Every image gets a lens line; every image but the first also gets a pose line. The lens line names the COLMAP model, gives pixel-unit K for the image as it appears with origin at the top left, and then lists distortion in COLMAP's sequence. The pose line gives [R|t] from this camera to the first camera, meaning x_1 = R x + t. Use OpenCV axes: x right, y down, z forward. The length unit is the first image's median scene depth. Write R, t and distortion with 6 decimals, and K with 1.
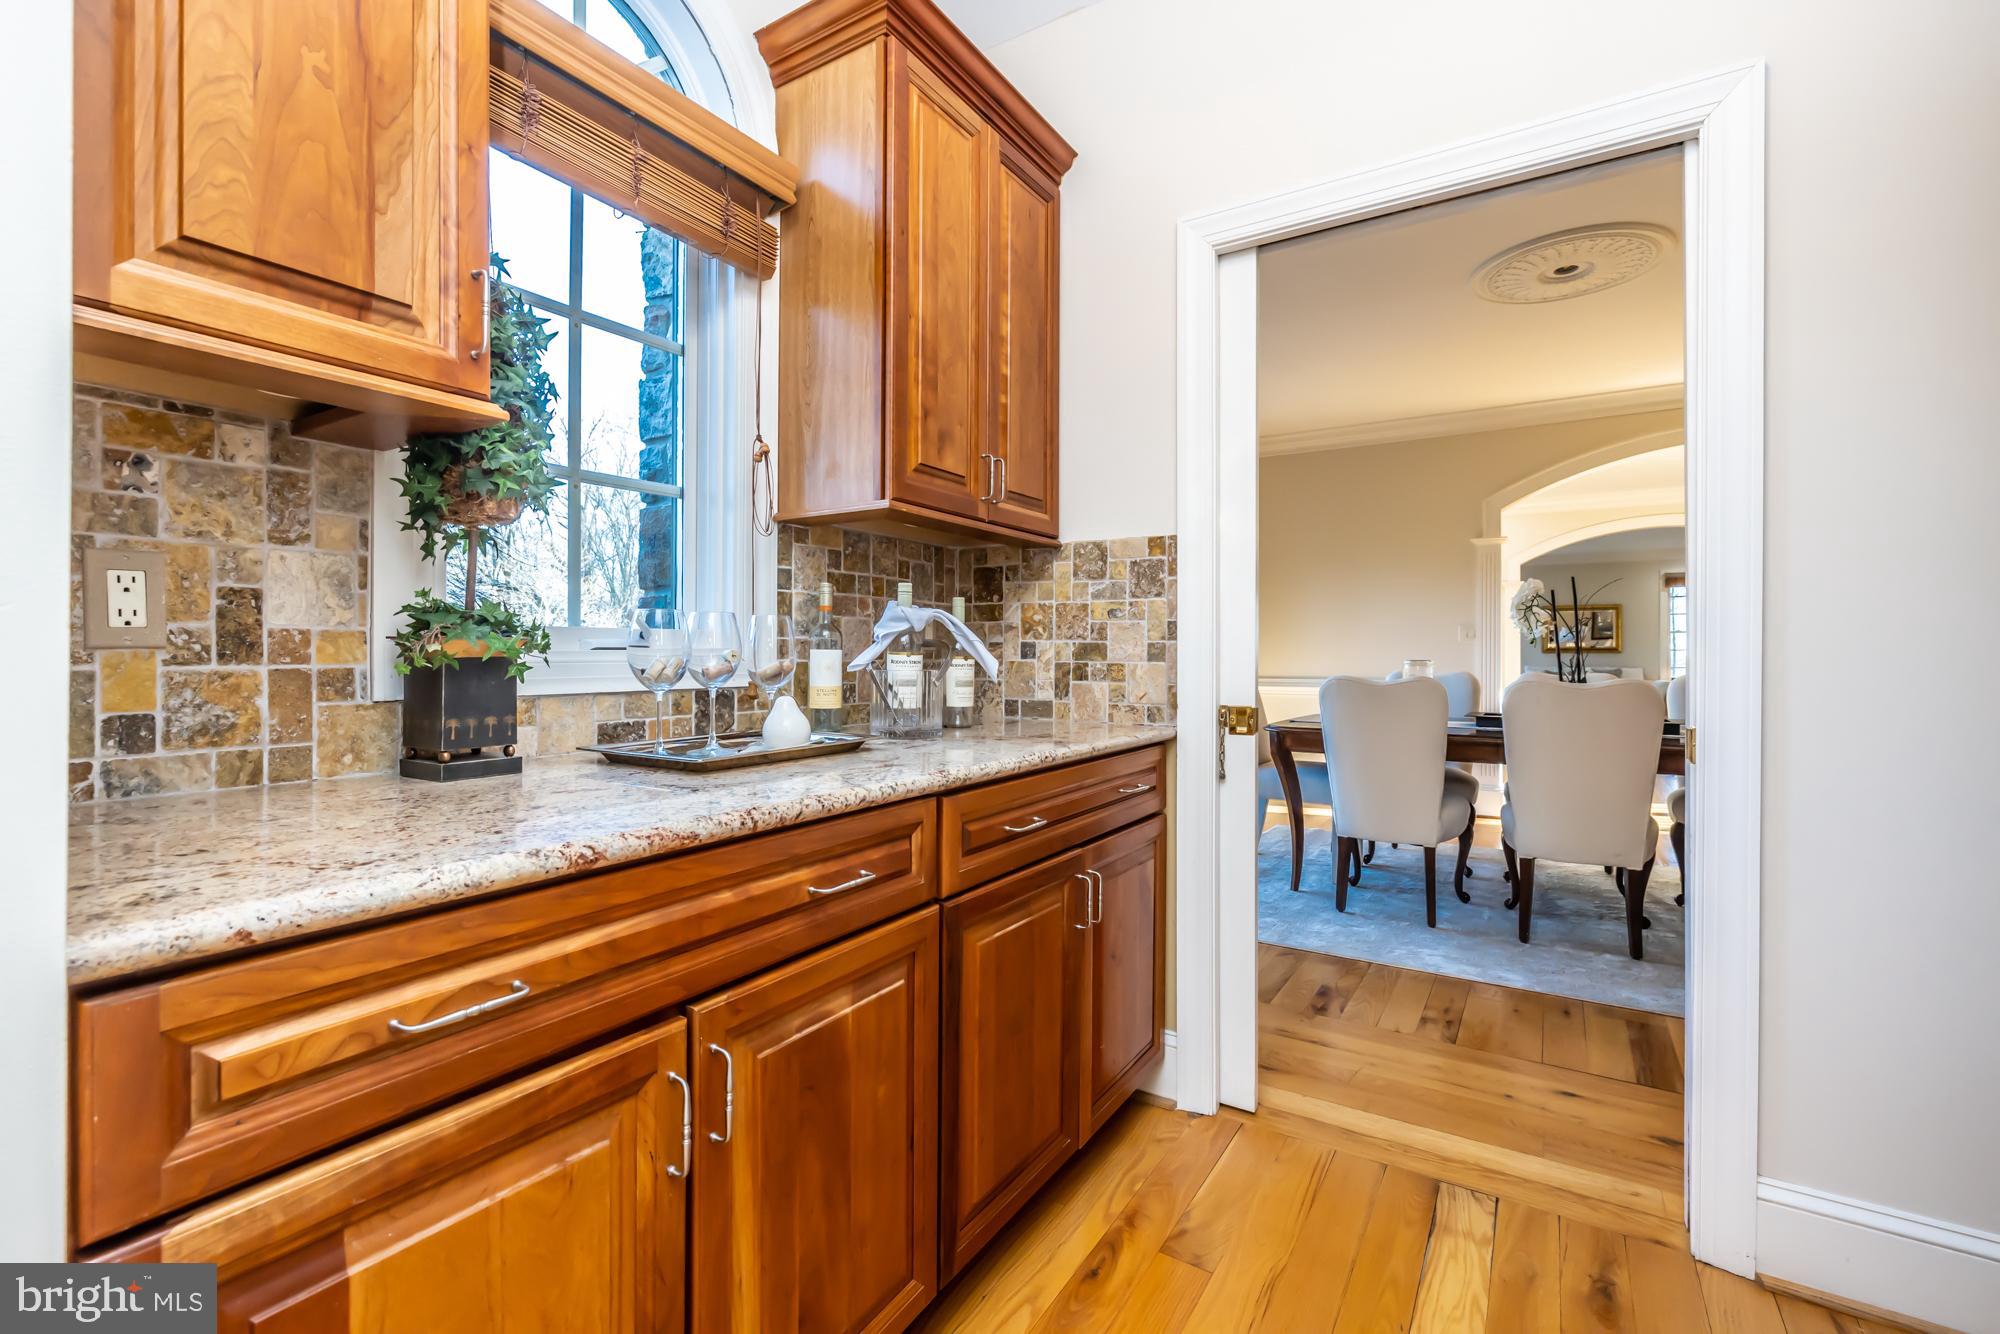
lens RADIAL K [[860.7, 0, 1000.0], [0, 860.7, 667.0], [0, 0, 1]] dist [-0.001435, -0.000482]
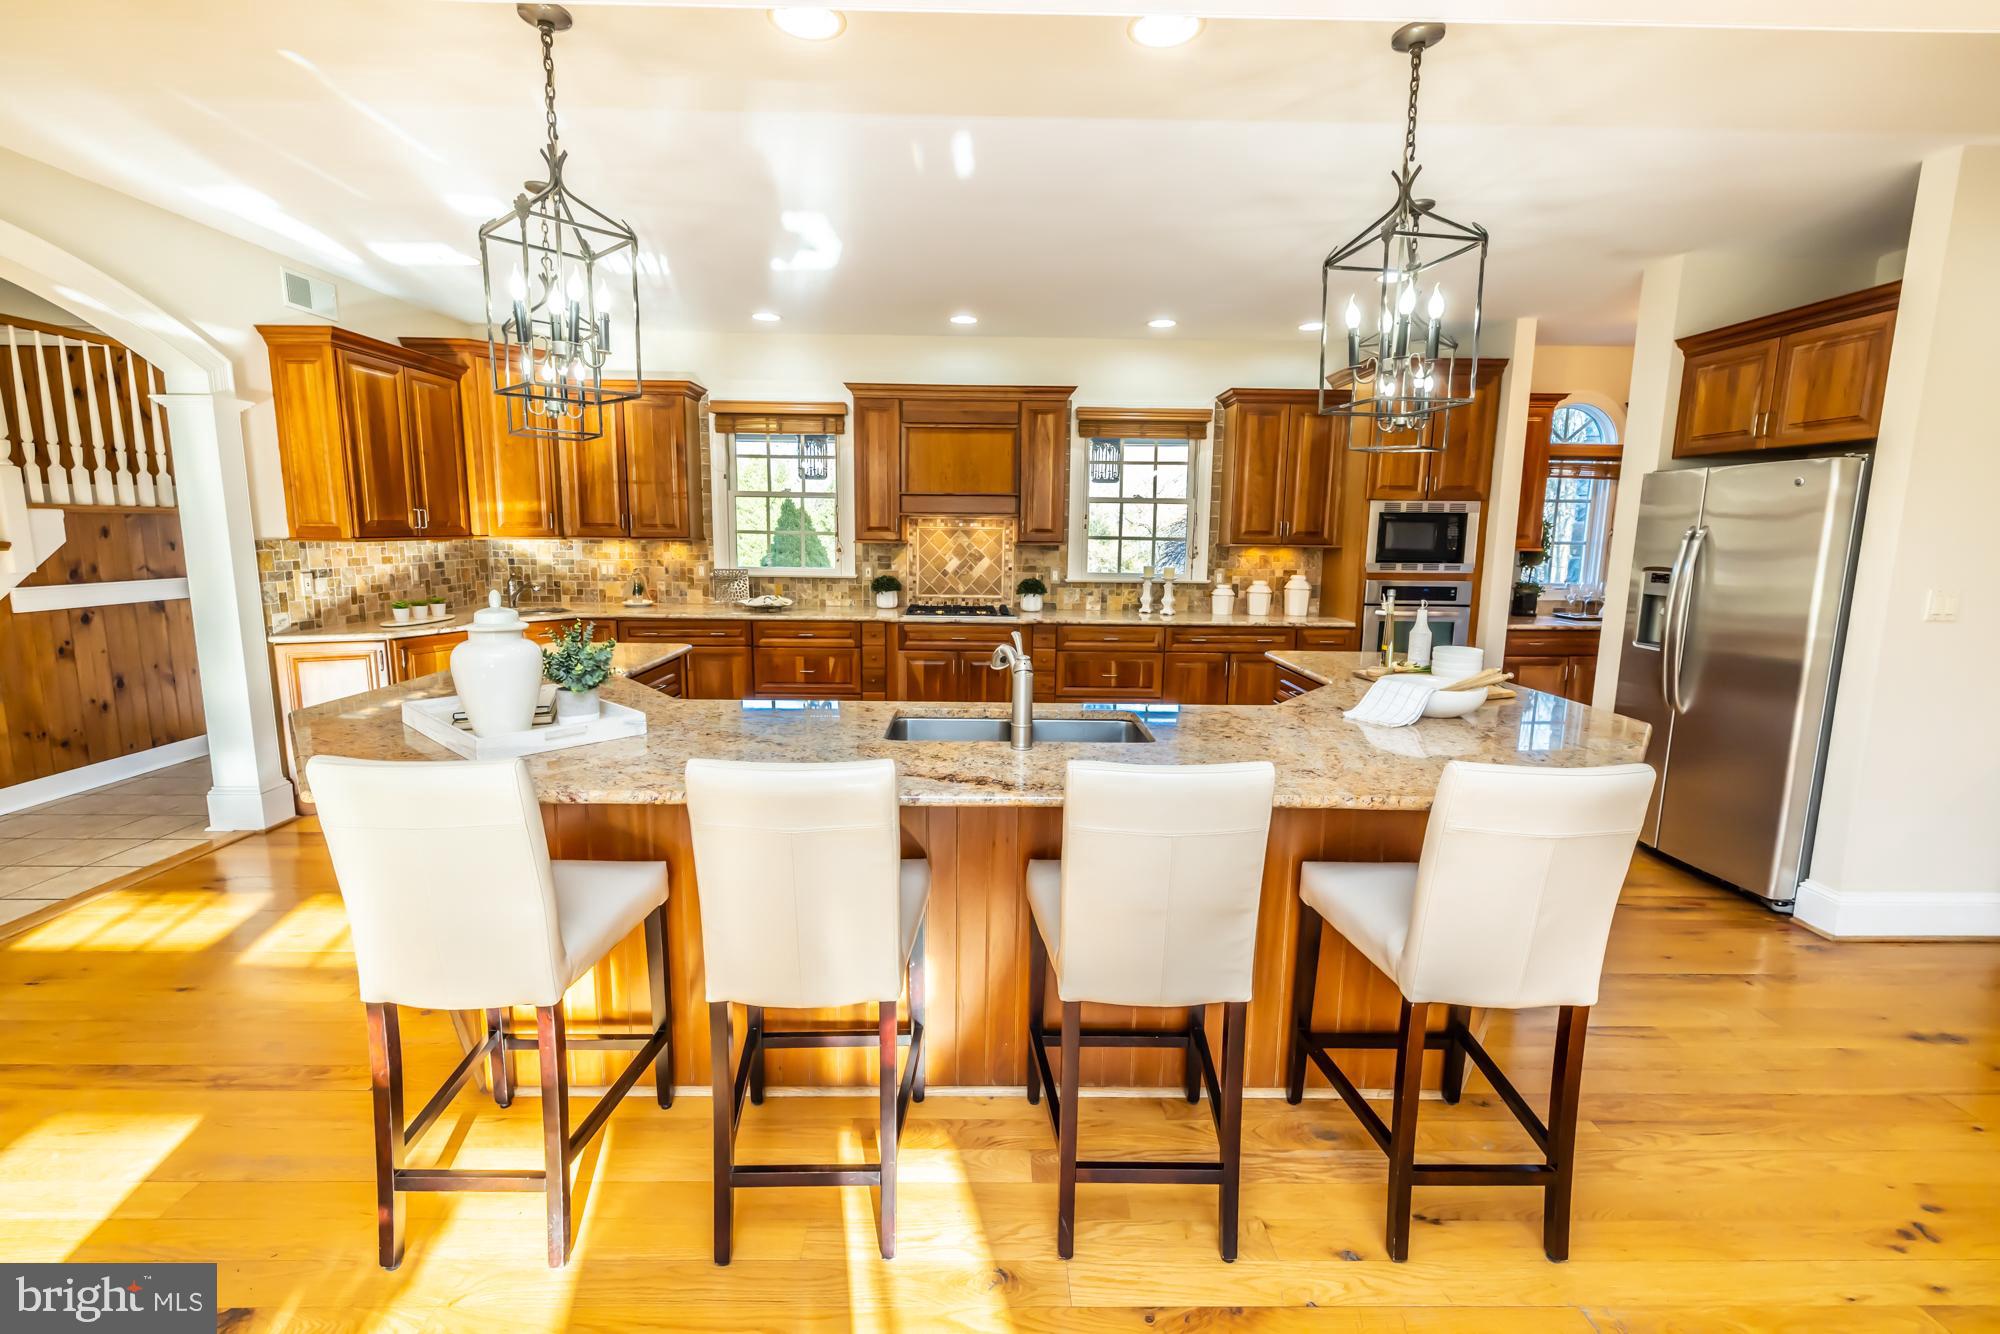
lens RADIAL K [[830.8, 0, 995.9], [0, 830.8, 650.5], [0, 0, 1]] dist [-0.001054, -0.000656]
pose [[0.548020, 0.124965, -0.827078, 1.255237], [-0.019624, 0.990426, 0.136643, -0.202341], [0.836235, -0.058652, 0.545225, -3.079650]]
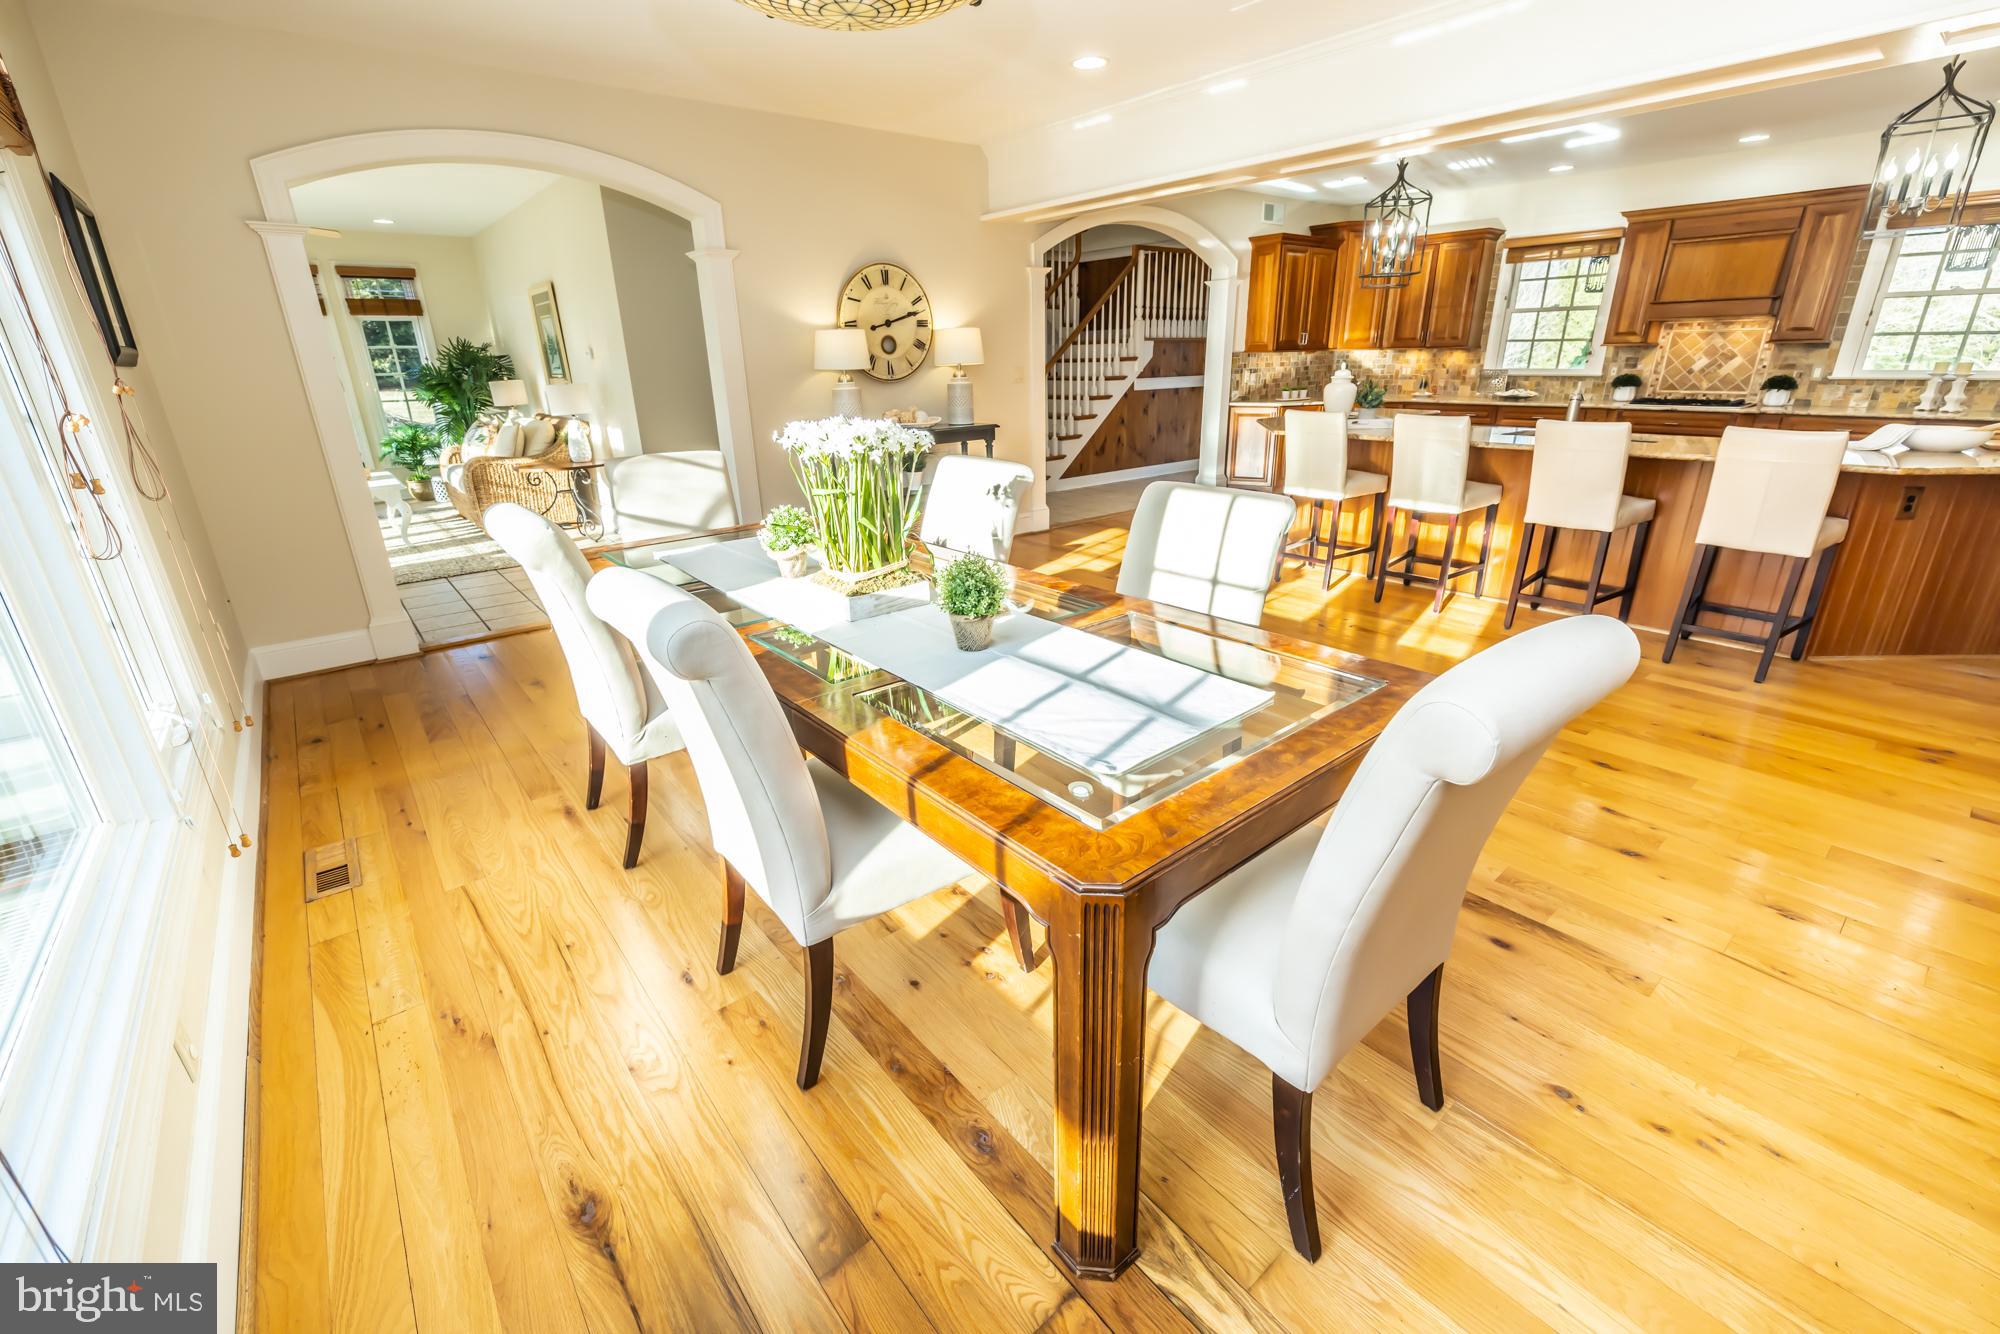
lens RADIAL K [[830.8, 0, 995.9], [0, 830.8, 650.5], [0, 0, 1]] dist [-0.001054, -0.000656]
pose [[-0.315292, 0.322668, -0.892455, 3.432071], [0.009510, 0.941449, 0.337022, -0.157770], [0.948947, 0.097773, -0.299900, -3.226118]]
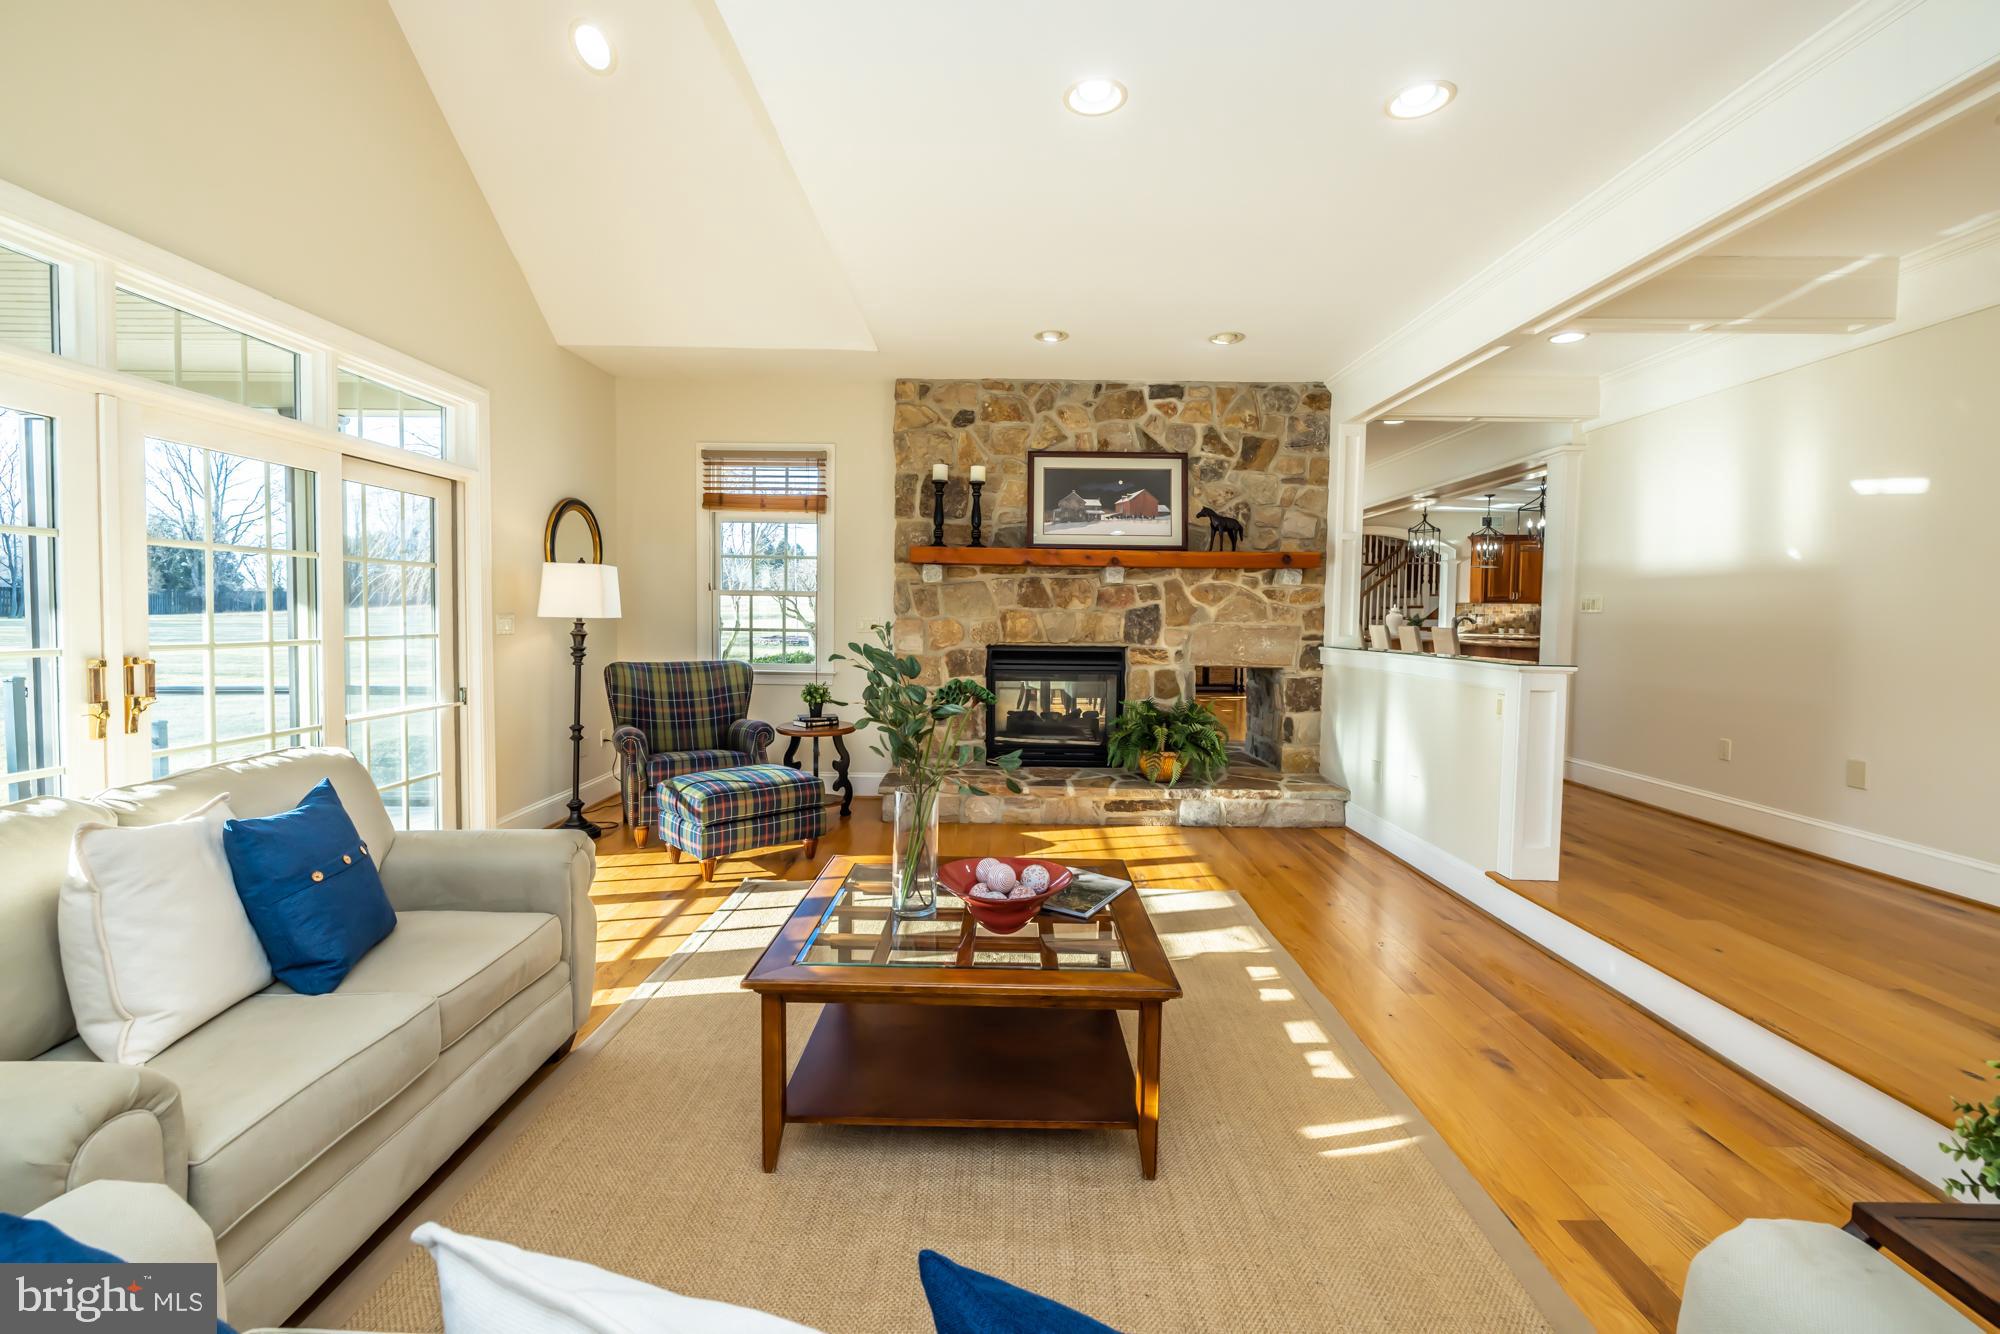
lens RADIAL K [[830.8, 0, 995.9], [0, 830.8, 650.5], [0, 0, 1]] dist [-0.001054, -0.000656]
pose [[-0.847920, 0.015162, -0.529907, 5.823752], [-0.014924, 0.998512, 0.052451, -0.050776], [0.529914, 0.052383, -0.846432, 0.767126]]
